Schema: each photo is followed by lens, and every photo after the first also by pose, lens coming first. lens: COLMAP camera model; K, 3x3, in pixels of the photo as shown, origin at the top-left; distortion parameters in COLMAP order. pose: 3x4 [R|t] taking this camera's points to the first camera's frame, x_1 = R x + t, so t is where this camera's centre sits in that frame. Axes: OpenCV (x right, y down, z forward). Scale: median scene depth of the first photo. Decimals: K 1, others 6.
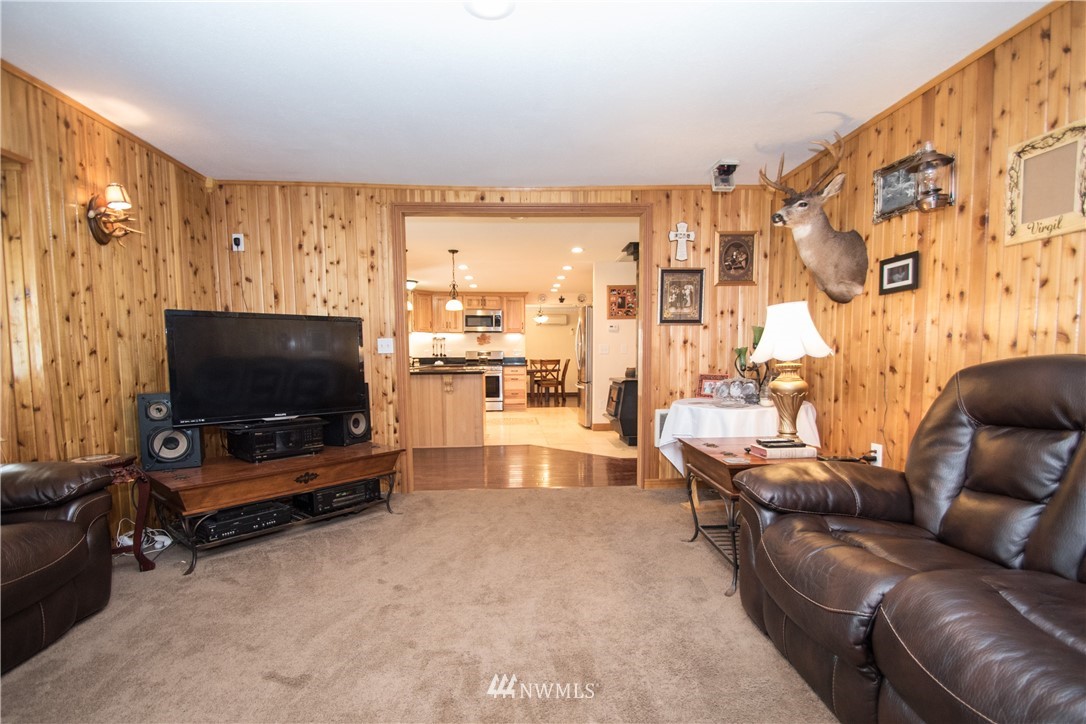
lens RADIAL K [[485.6, 0, 543.4], [0, 485.6, 387.7], [0, 0, 1]] dist [0.017868, -0.016633]
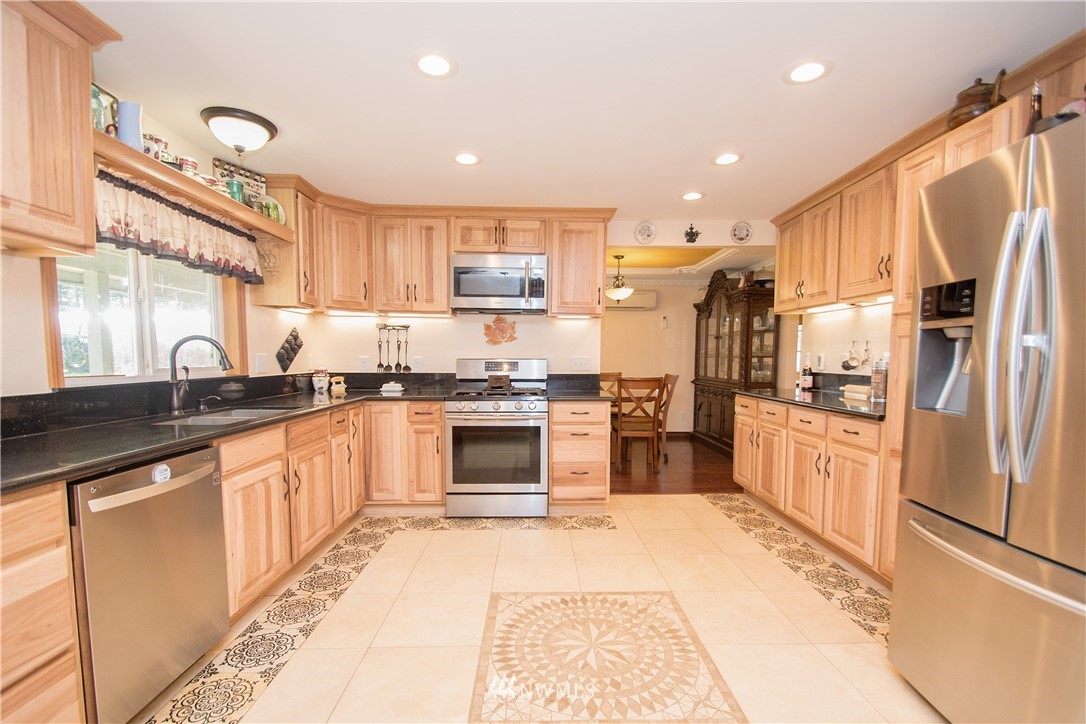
lens RADIAL K [[485.6, 0, 543.4], [0, 485.6, 387.7], [0, 0, 1]] dist [0.017868, -0.016633]
pose [[0.999055, 0.012929, -0.041506, -0.071319], [-0.013001, 0.999914, -0.001468, -0.052516], [0.041484, 0.002006, 0.999137, 0.611385]]
